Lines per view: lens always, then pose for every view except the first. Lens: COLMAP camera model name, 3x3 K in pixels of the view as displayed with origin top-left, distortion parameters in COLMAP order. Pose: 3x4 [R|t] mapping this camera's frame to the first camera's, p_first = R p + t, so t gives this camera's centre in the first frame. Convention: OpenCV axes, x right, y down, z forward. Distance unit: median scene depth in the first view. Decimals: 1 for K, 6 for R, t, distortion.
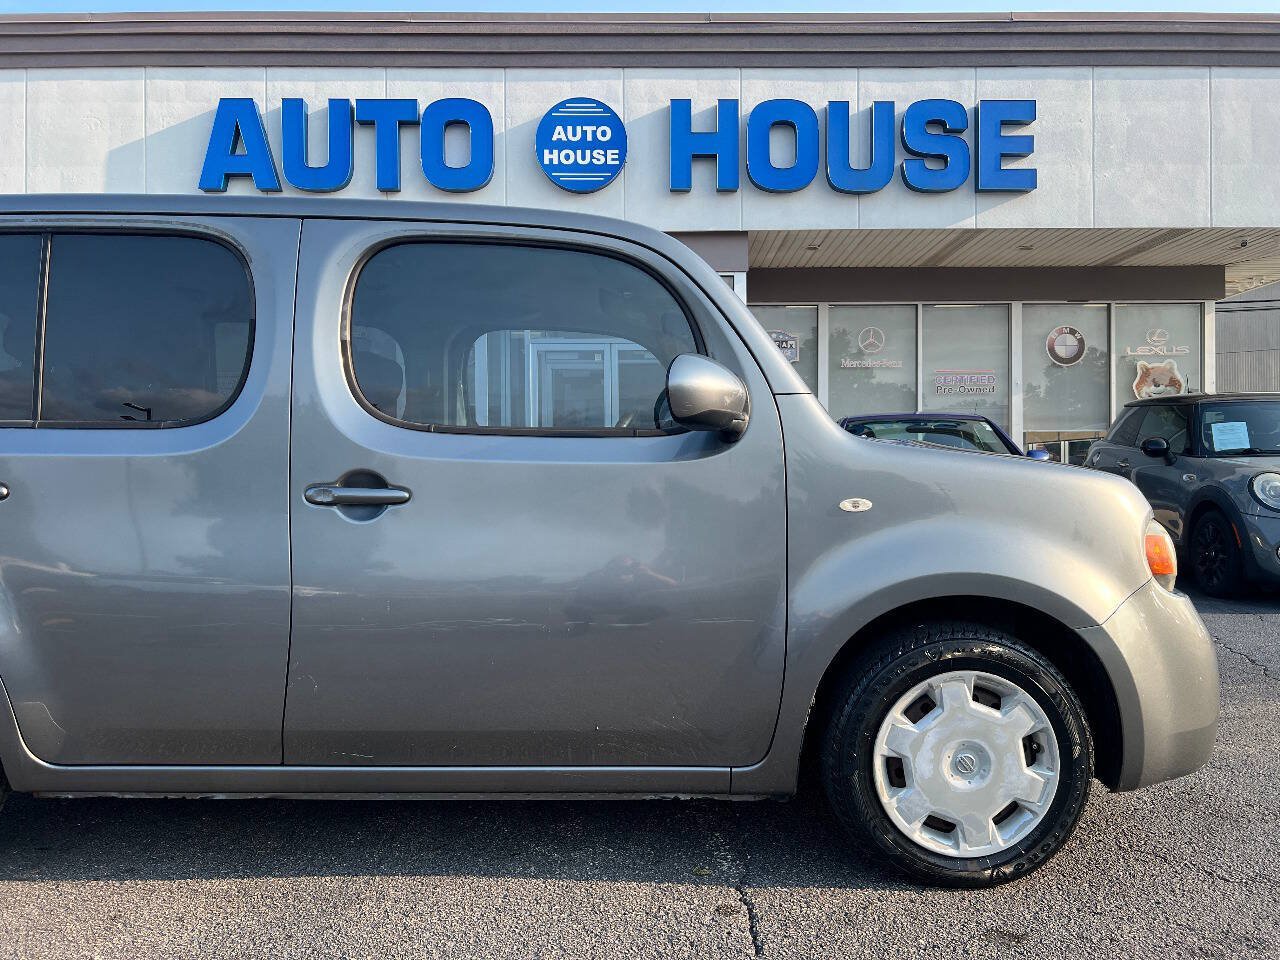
lens RADIAL K [[968.5, 0, 654.1], [0, 968.5, 476.9], [0, 0, 1]] dist [0.055586, -0.063137]
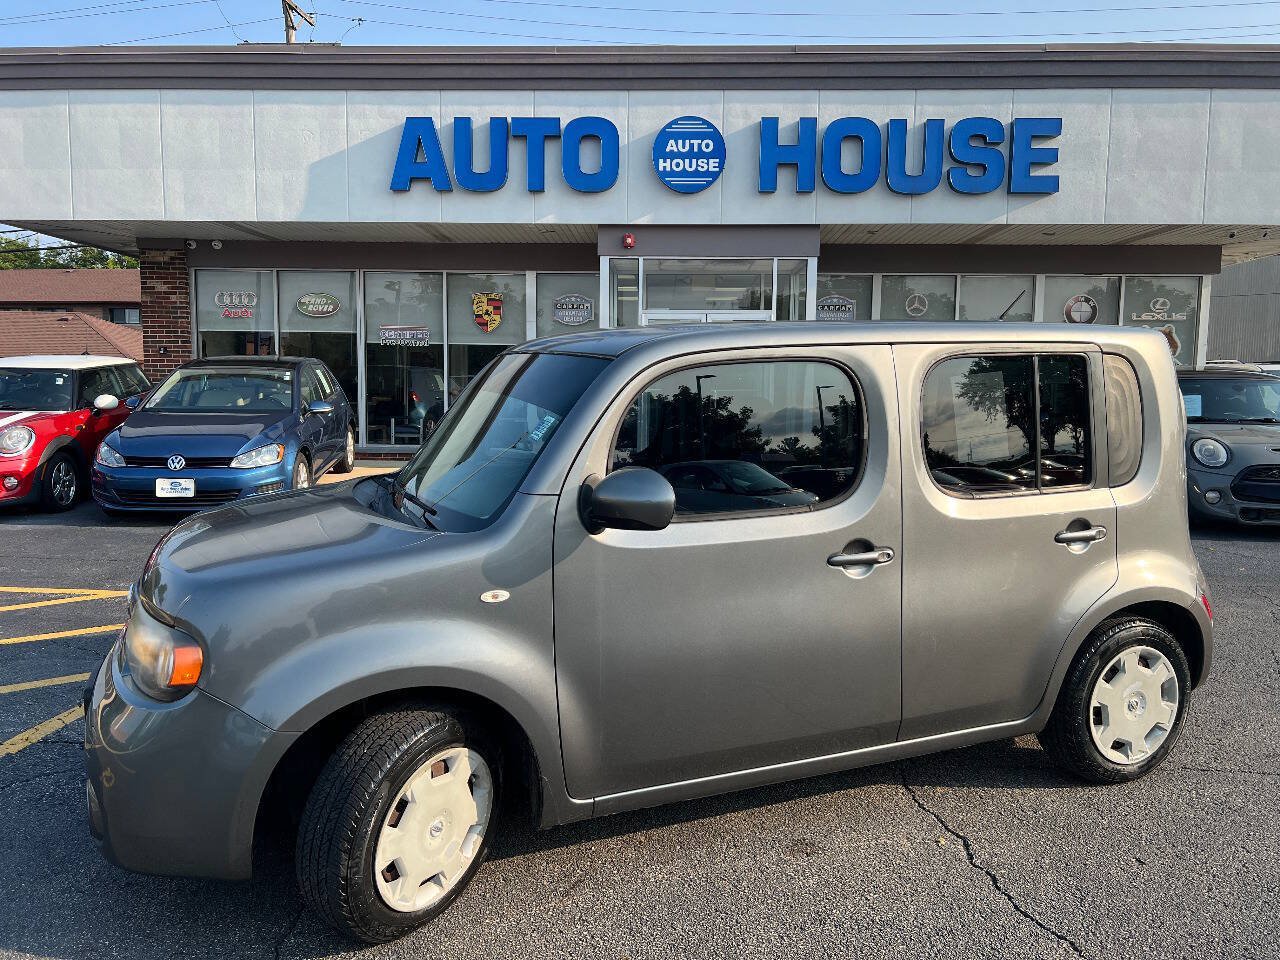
lens RADIAL K [[968.5, 0, 637.0], [0, 968.5, 474.0], [0, 0, 1]] dist [0.055586, -0.063137]
pose [[0.998684, 0.021396, -0.046605, -0.074308], [-0.016976, 0.995497, 0.093263, -0.048113], [0.048391, -0.092350, 0.994550, -0.286362]]
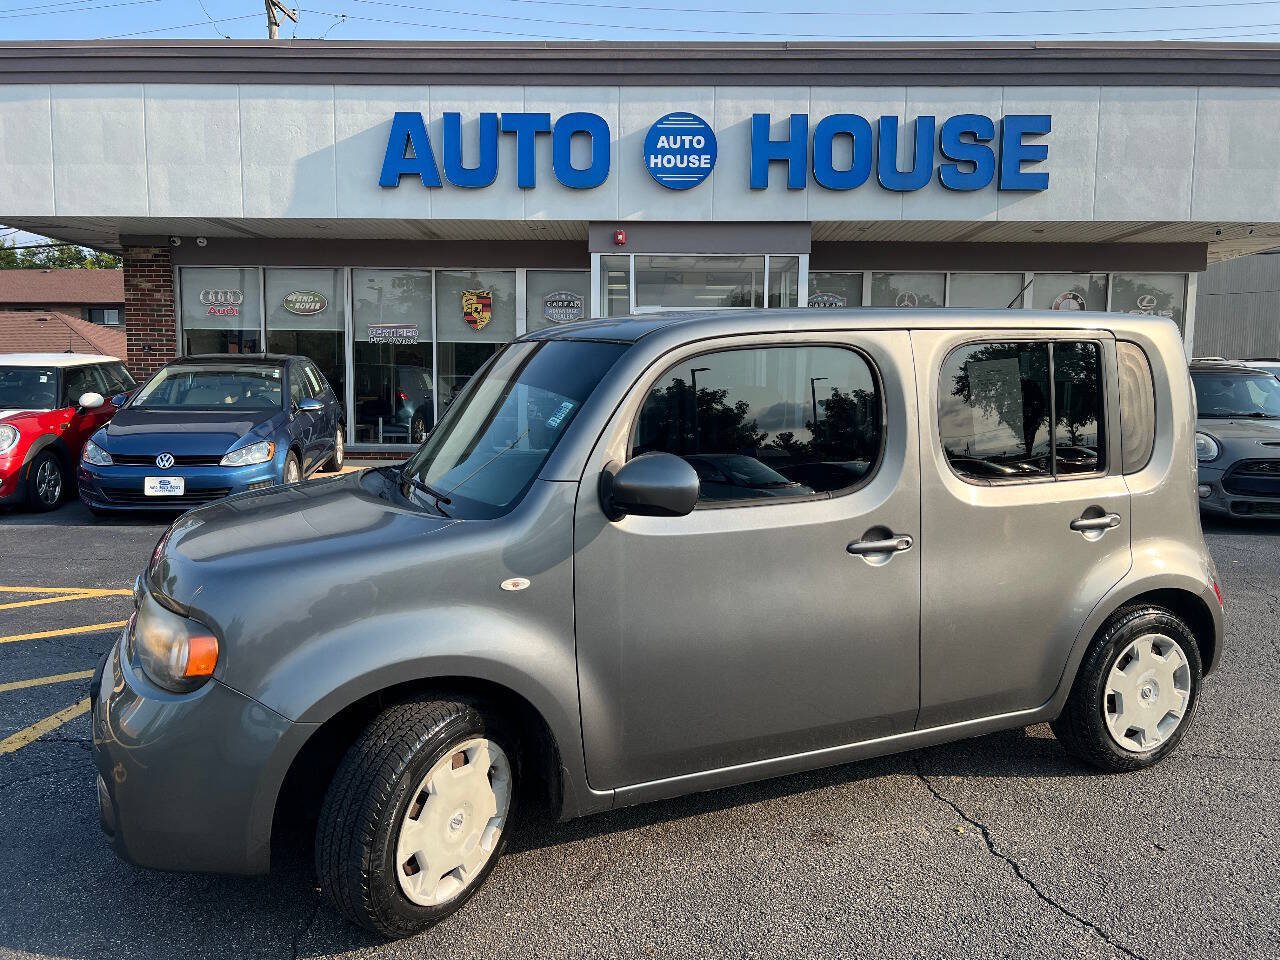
lens RADIAL K [[968.5, 0, 640.1], [0, 968.5, 478.0], [0, 0, 1]] dist [0.055586, -0.063137]
pose [[0.999480, 0.017326, -0.027199, -0.085027], [-0.014643, 0.995280, 0.095939, -0.043182], [0.028733, -0.095491, 0.995016, -0.282948]]
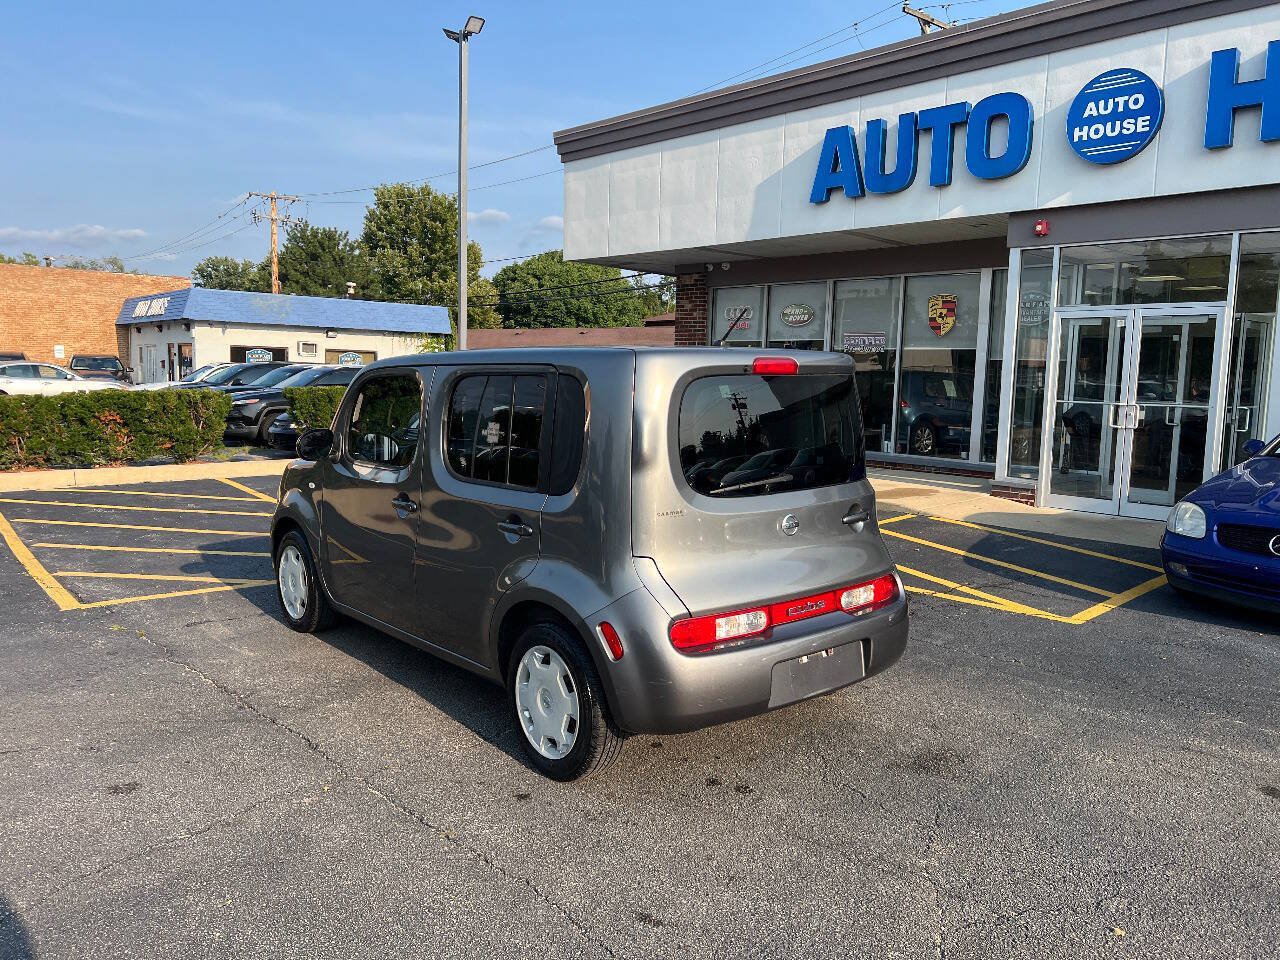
lens RADIAL K [[968.5, 0, 644.1], [0, 968.5, 467.8], [0, 0, 1]] dist [0.055586, -0.063137]
pose [[0.676018, 0.096662, -0.730518, 0.380872], [-0.029309, 0.994102, 0.104417, -0.067357], [0.736302, -0.049177, 0.674864, -0.075254]]
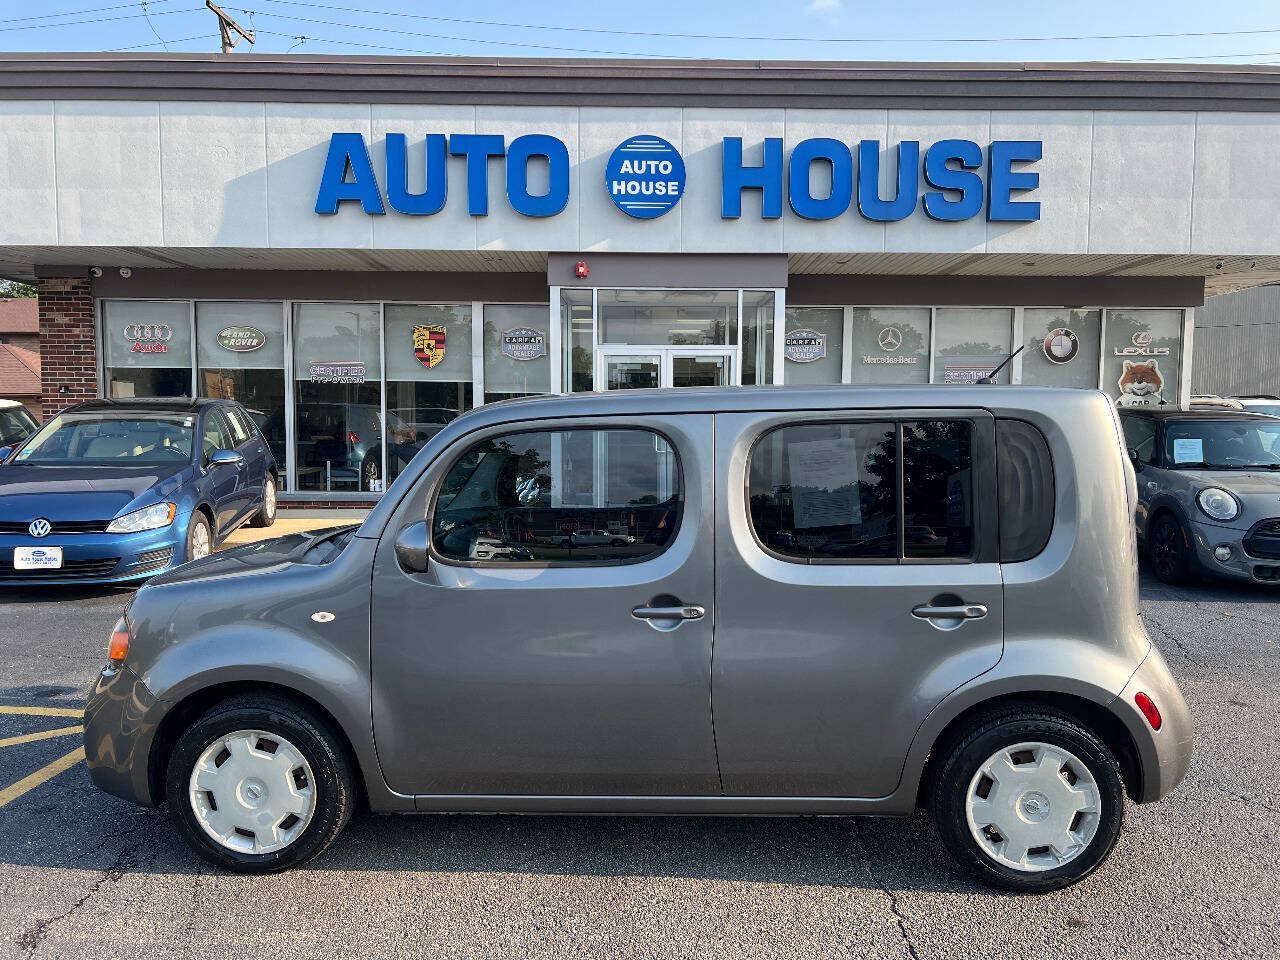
lens RADIAL K [[968.5, 0, 654.8], [0, 968.5, 480.0], [0, 0, 1]] dist [0.055586, -0.063137]
pose [[0.999917, 0.012409, 0.003369, -0.063314], [-0.012614, 0.997476, 0.069882, -0.064432], [-0.002493, -0.069918, 0.997550, -0.171539]]
